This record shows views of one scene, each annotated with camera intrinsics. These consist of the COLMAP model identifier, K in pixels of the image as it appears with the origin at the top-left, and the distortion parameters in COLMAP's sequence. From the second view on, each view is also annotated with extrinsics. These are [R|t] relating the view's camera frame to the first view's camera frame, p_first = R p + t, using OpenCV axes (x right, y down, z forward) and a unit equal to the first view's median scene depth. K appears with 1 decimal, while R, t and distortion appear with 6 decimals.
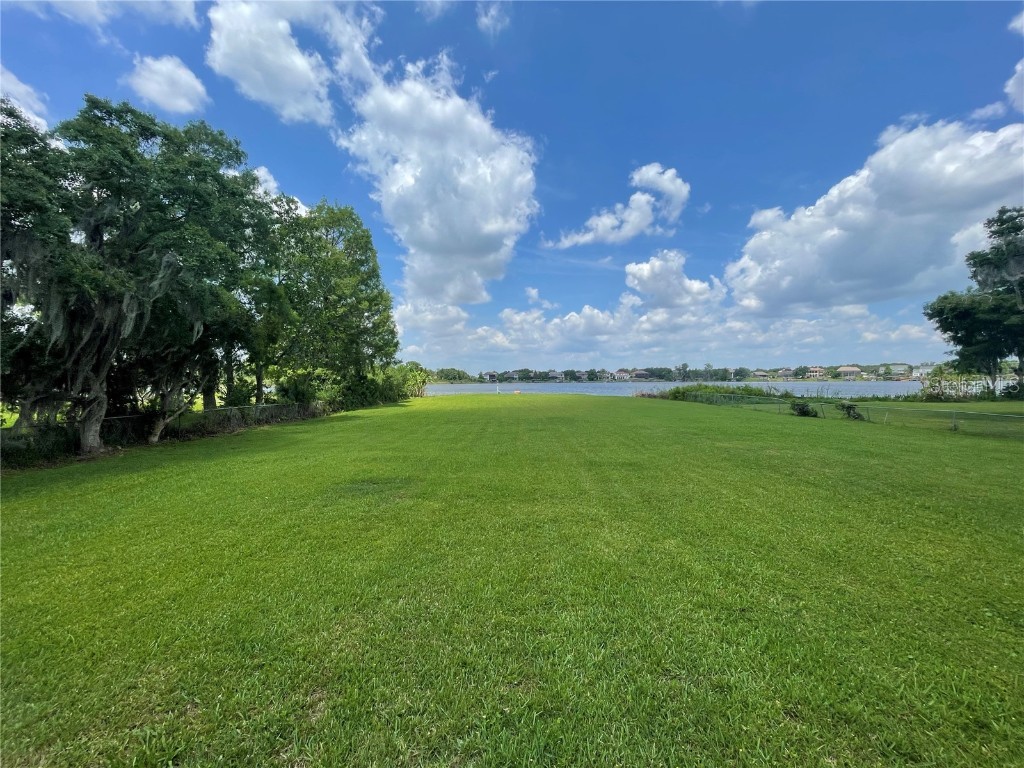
lens RADIAL K [[414.5, 0, 505.5], [0, 414.5, 388.5], [0, 0, 1]] dist [-0.003200, 0.002222]
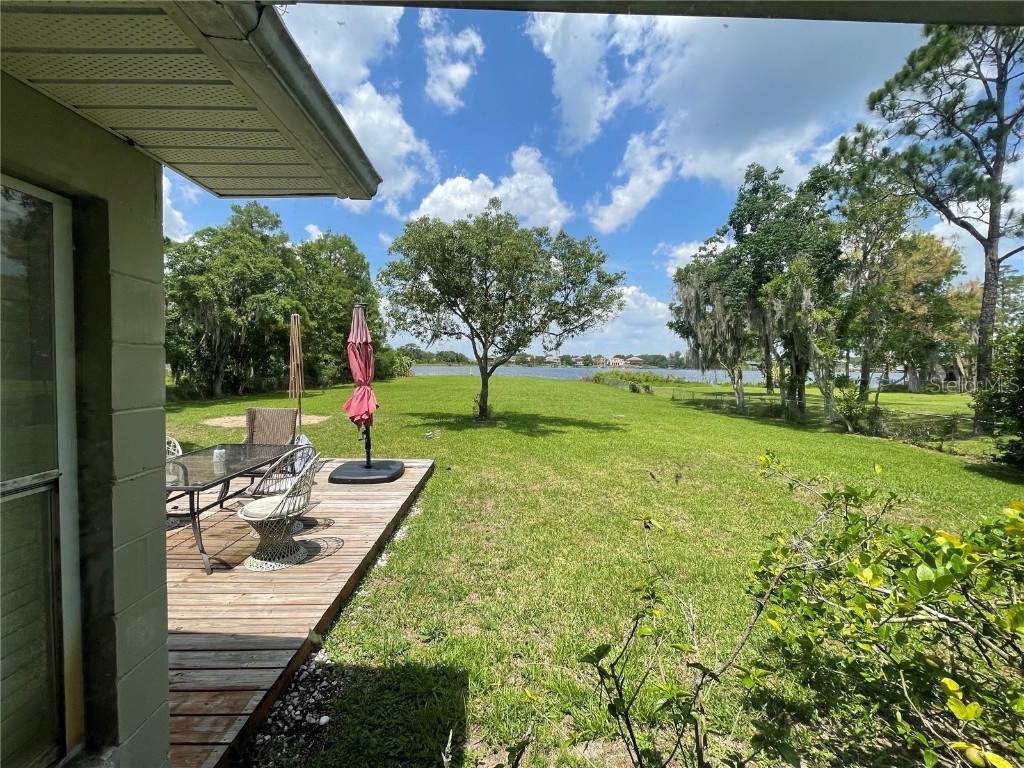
lens RADIAL K [[414.5, 0, 503.6], [0, 414.5, 373.8], [0, 0, 1]] dist [-0.003200, 0.002222]
pose [[0.999727, 0.021246, -0.009714, 0.101596], [-0.021200, 0.999764, 0.004804, -0.000352], [0.009814, -0.004596, 0.999941, -0.233584]]
